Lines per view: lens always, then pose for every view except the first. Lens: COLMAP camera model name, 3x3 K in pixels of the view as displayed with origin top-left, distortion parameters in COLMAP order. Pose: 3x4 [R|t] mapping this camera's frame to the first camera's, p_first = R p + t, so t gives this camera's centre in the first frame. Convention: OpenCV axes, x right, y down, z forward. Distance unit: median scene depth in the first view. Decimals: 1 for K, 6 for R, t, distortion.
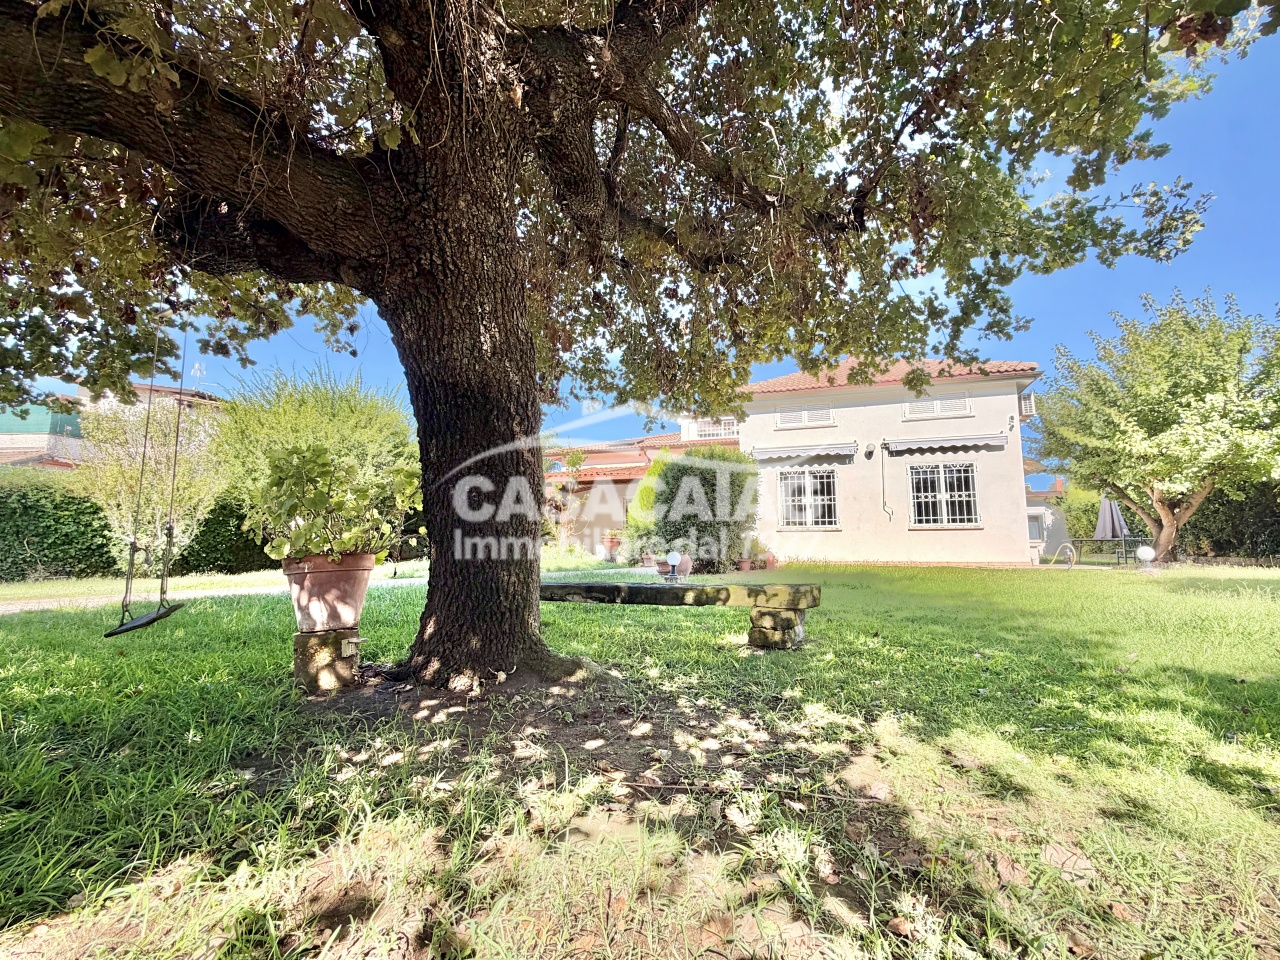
lens RADIAL K [[567.3, 0, 636.1], [0, 567.3, 482.5], [0, 0, 1]] dist [0.004290, -0.001420]
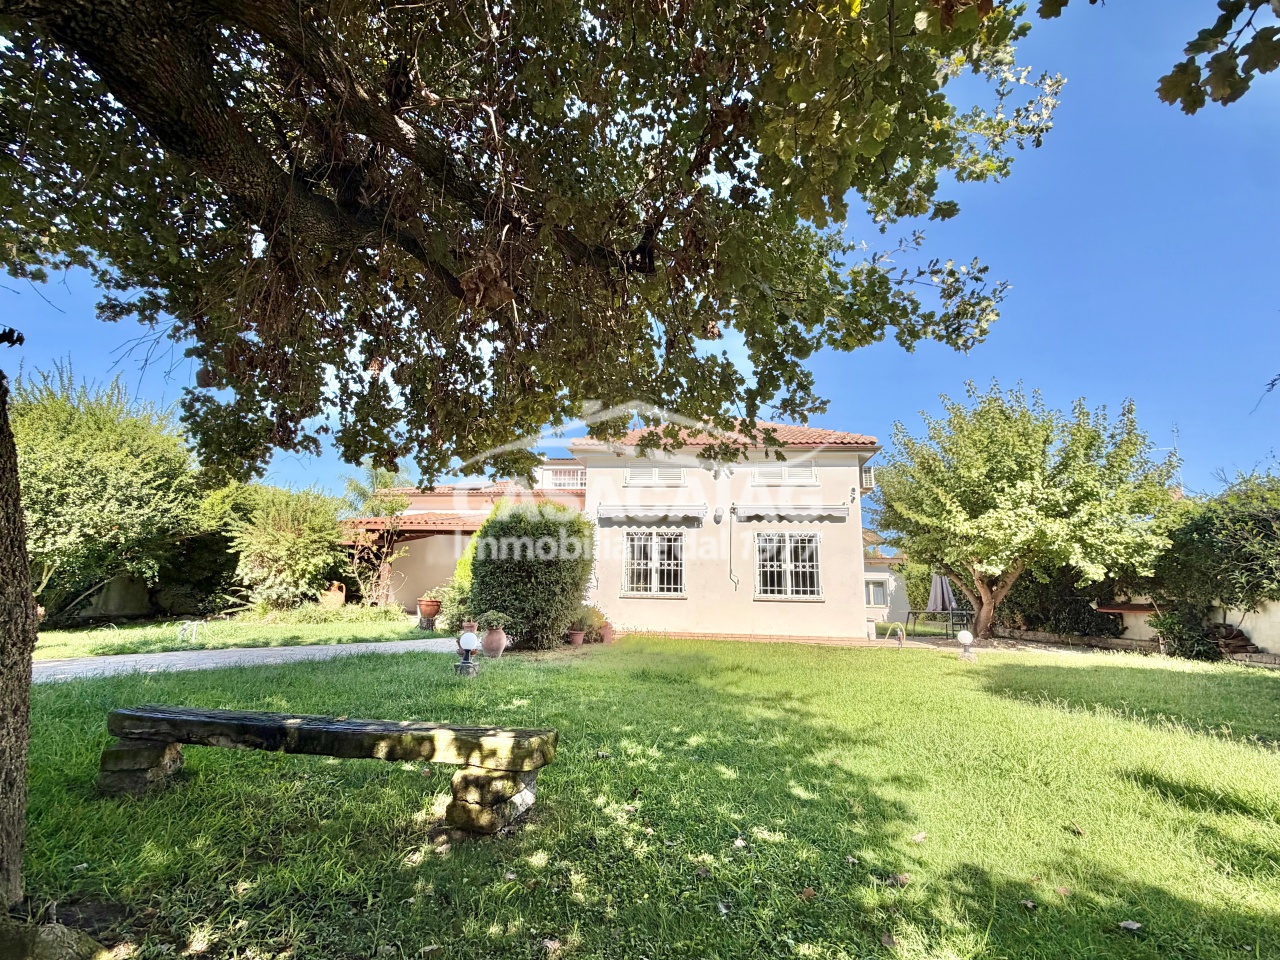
lens RADIAL K [[595.9, 0, 629.9], [0, 595.9, 483.2], [0, 0, 1]] dist [0.005548, -0.001074]
pose [[0.977445, 0.063961, 0.201274, 0.080038], [-0.048695, 0.995612, -0.079914, -0.027290], [-0.205502, 0.068310, 0.976270, 0.069463]]
